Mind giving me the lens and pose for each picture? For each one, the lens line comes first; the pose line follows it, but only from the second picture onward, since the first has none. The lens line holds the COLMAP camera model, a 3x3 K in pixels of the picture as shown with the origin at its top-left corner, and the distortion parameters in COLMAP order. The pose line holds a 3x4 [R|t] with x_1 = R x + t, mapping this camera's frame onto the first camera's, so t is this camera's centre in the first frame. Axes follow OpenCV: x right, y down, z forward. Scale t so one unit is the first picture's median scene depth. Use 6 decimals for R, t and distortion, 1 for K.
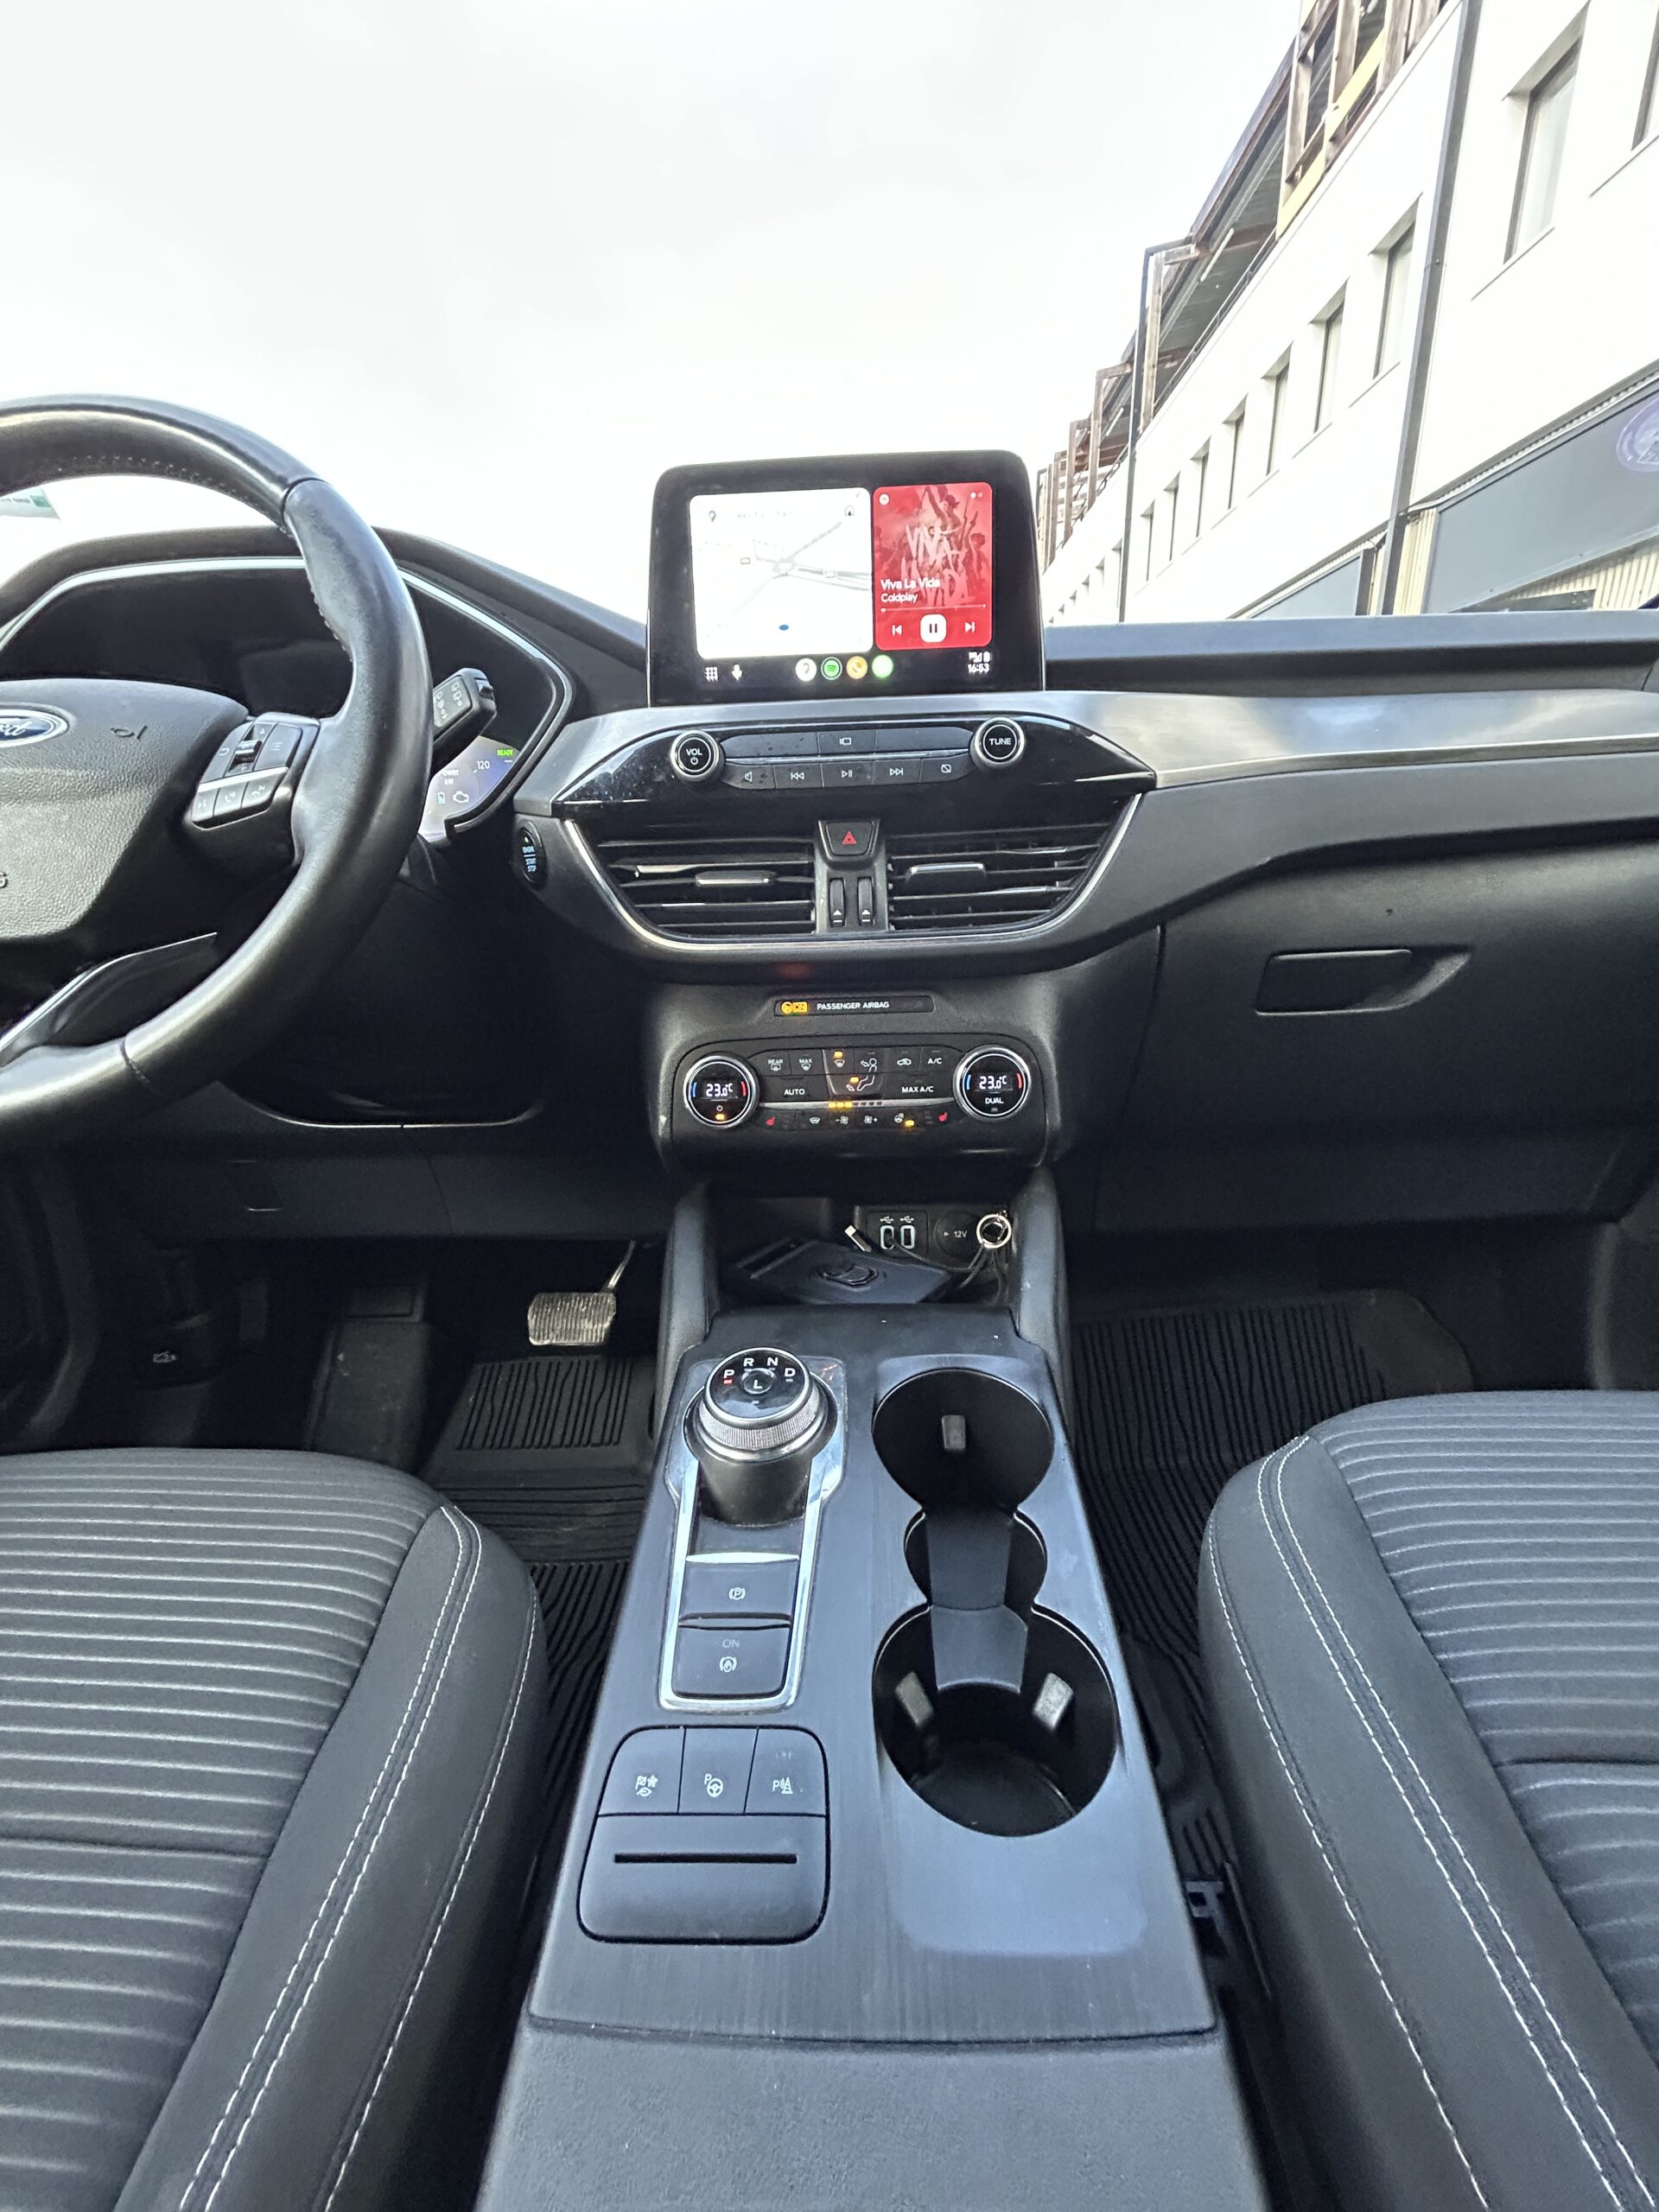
lens RADIAL K [[890.0, 0, 828.7], [0, 890.0, 1107.0], [0, 0, 1]] dist [-0.006179, 0.000434]
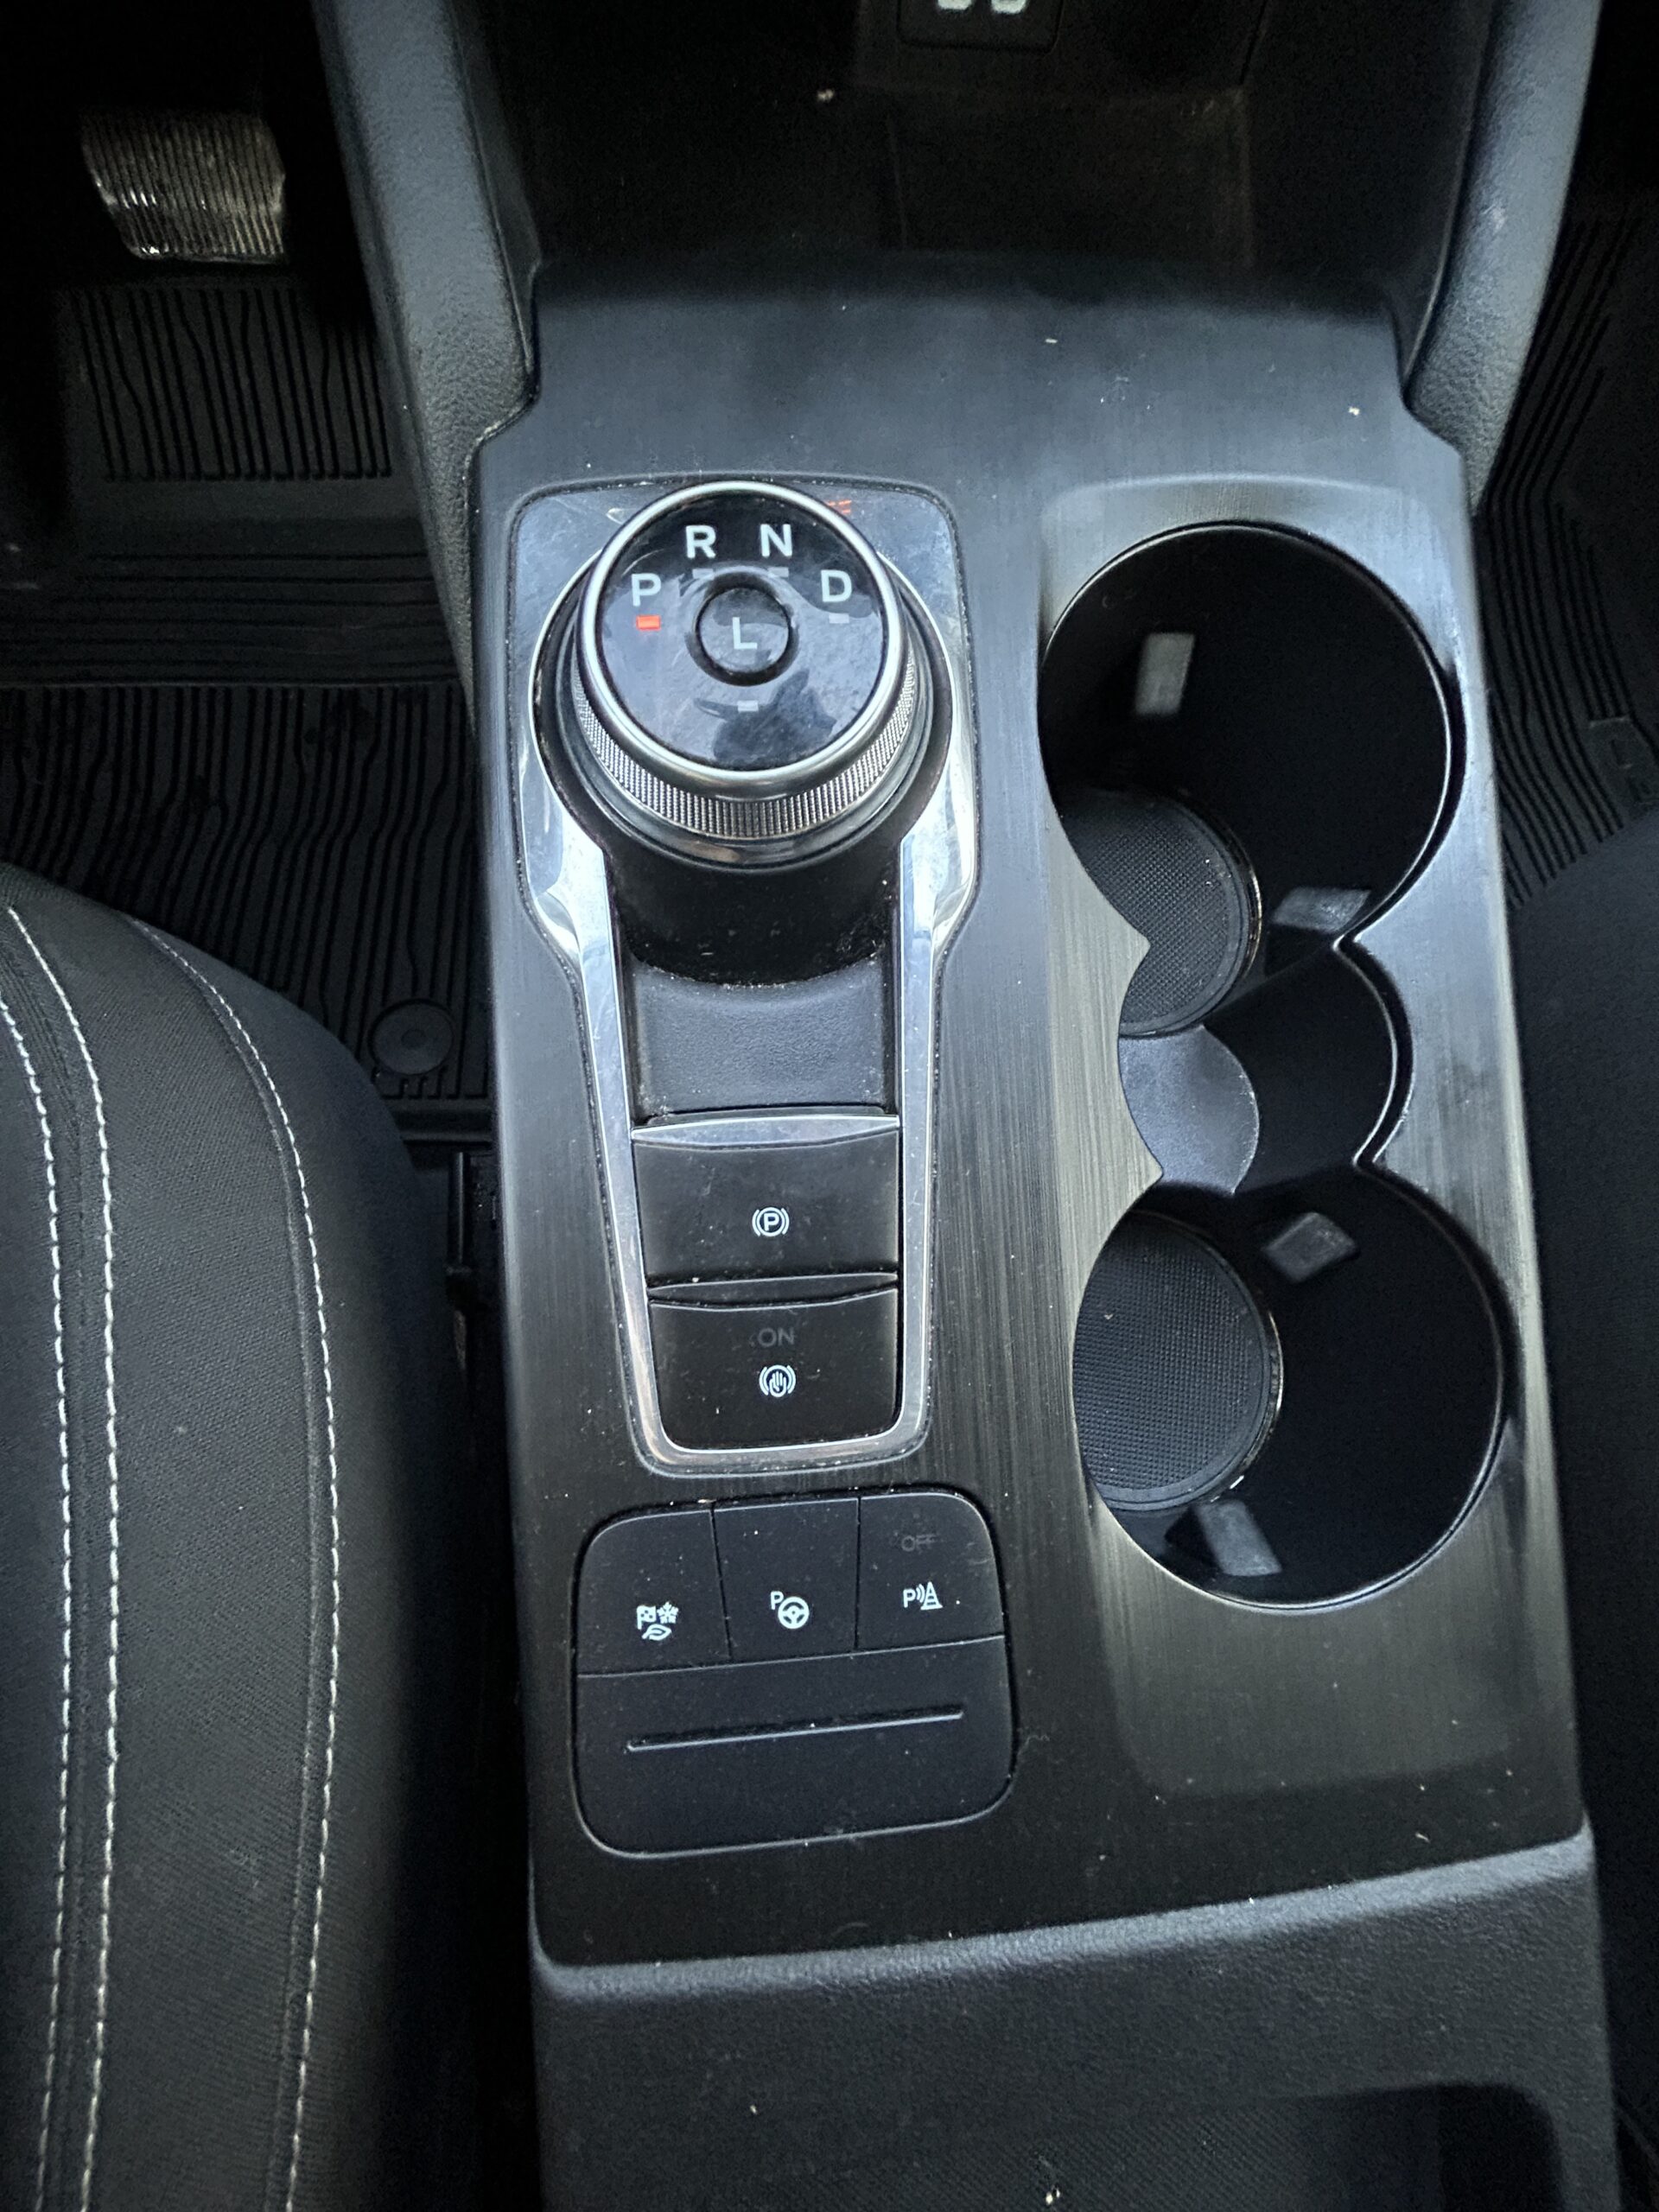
lens RADIAL K [[890.0, 0, 818.3], [0, 890.0, 1089.4], [0, 0, 1]] dist [-0.006179, 0.000434]
pose [[0.990679, -0.076166, 0.112930, -0.083732], [-0.060056, 0.499897, 0.864000, 0.092005], [-0.122261, -0.862729, 0.490663, 0.565678]]
